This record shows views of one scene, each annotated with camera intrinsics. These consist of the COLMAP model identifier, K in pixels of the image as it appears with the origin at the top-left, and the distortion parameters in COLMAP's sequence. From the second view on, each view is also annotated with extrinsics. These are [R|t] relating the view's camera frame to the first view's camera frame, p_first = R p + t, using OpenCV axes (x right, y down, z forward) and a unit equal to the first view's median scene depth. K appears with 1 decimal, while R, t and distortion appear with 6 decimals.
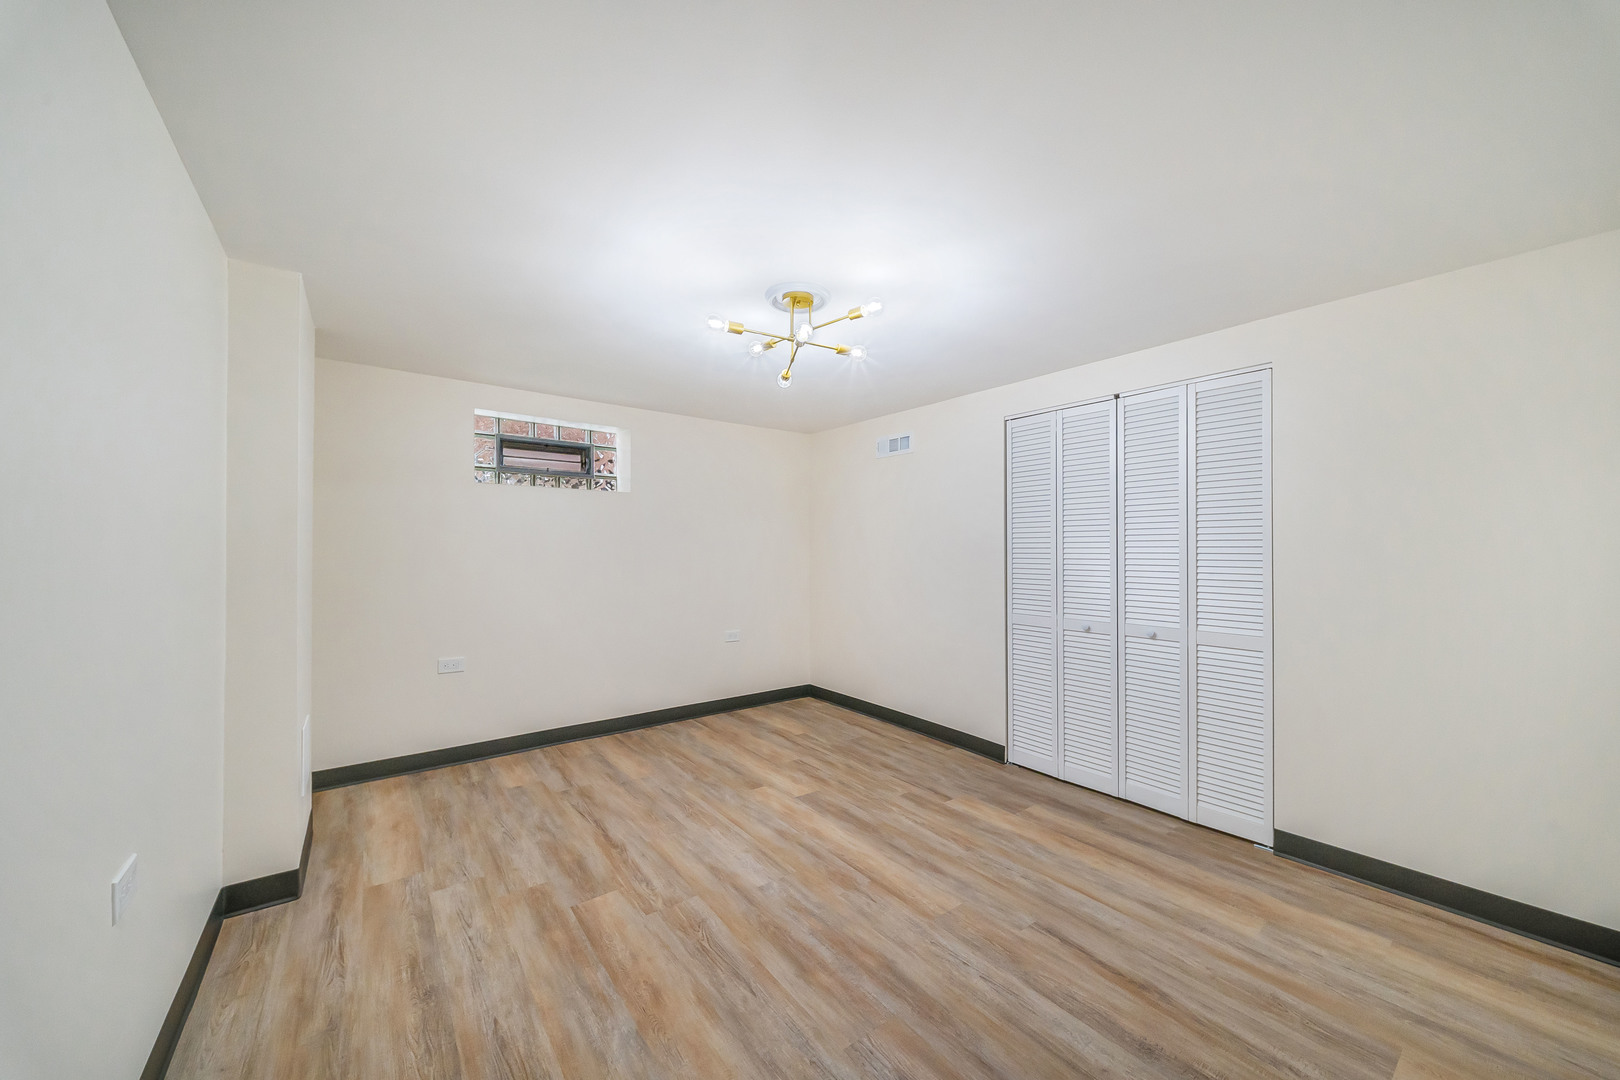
lens RADIAL K [[578.7, 0, 814.4], [0, 578.7, 532.0], [0, 0, 1]] dist [-0.022704, -0.000130]
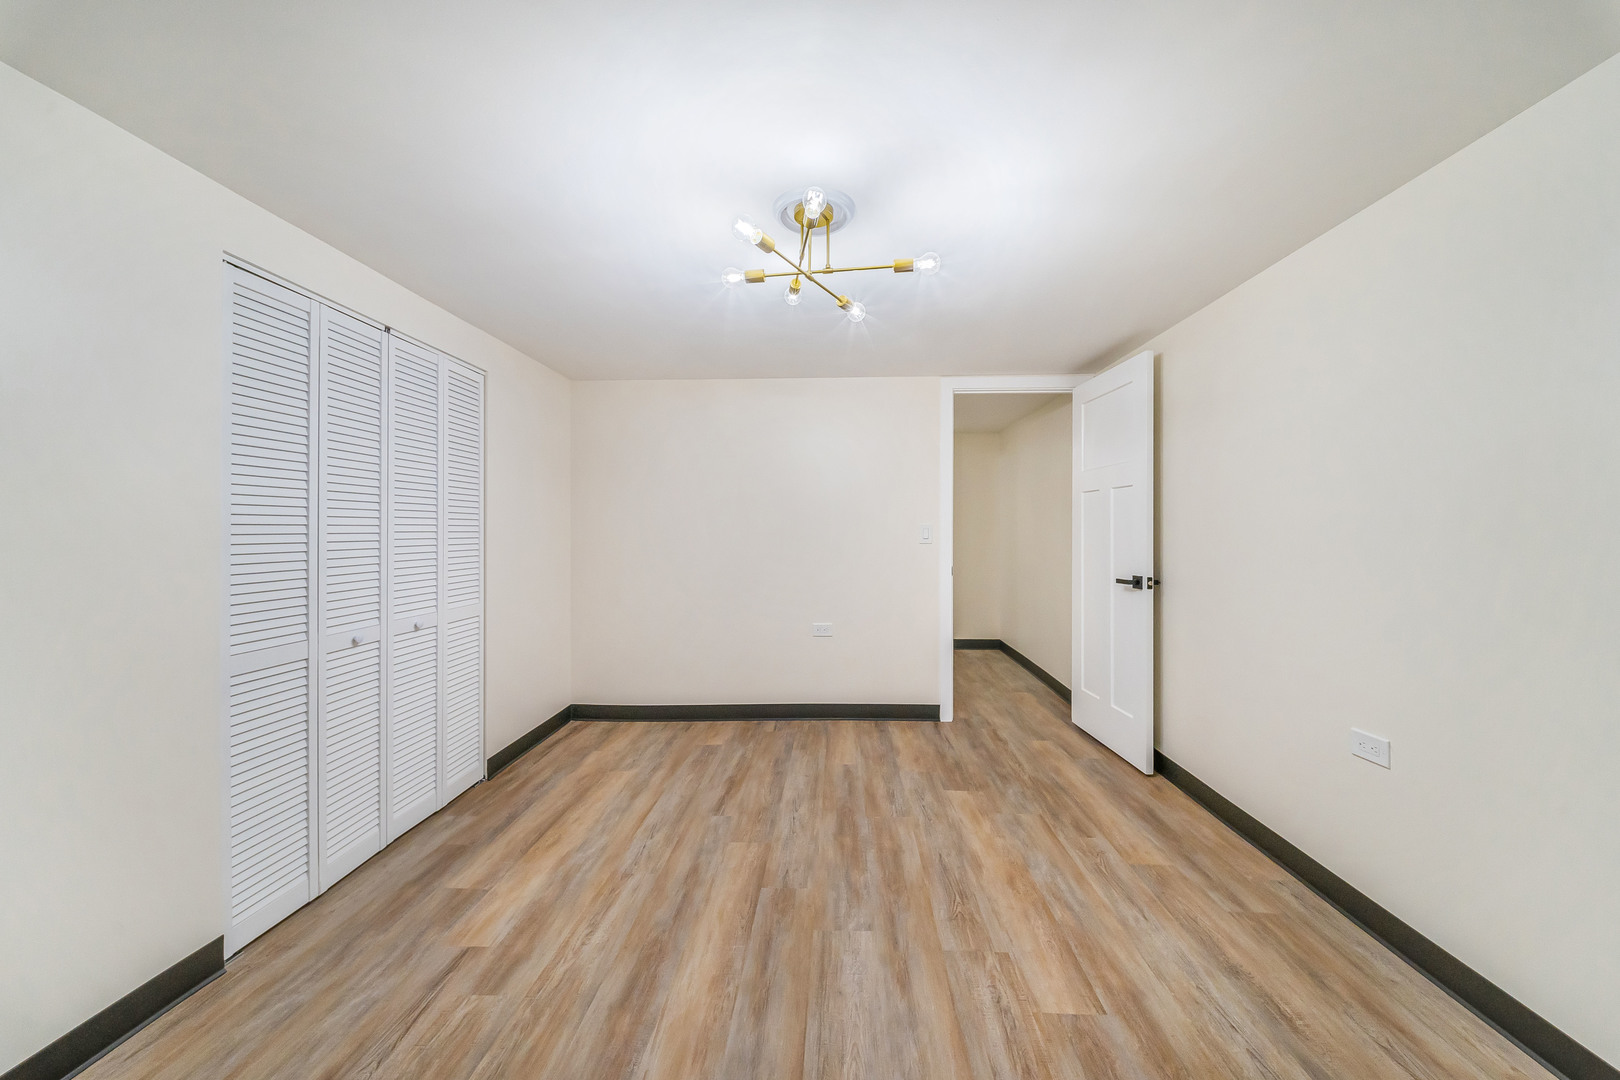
lens RADIAL K [[578.7, 0, 814.4], [0, 578.7, 532.0], [0, 0, 1]] dist [-0.022704, -0.000130]
pose [[-0.764638, -0.005916, 0.644433, -0.598192], [-0.017162, 0.999790, -0.011185, 0.050946], [-0.644232, -0.019613, -0.764579, 1.790811]]
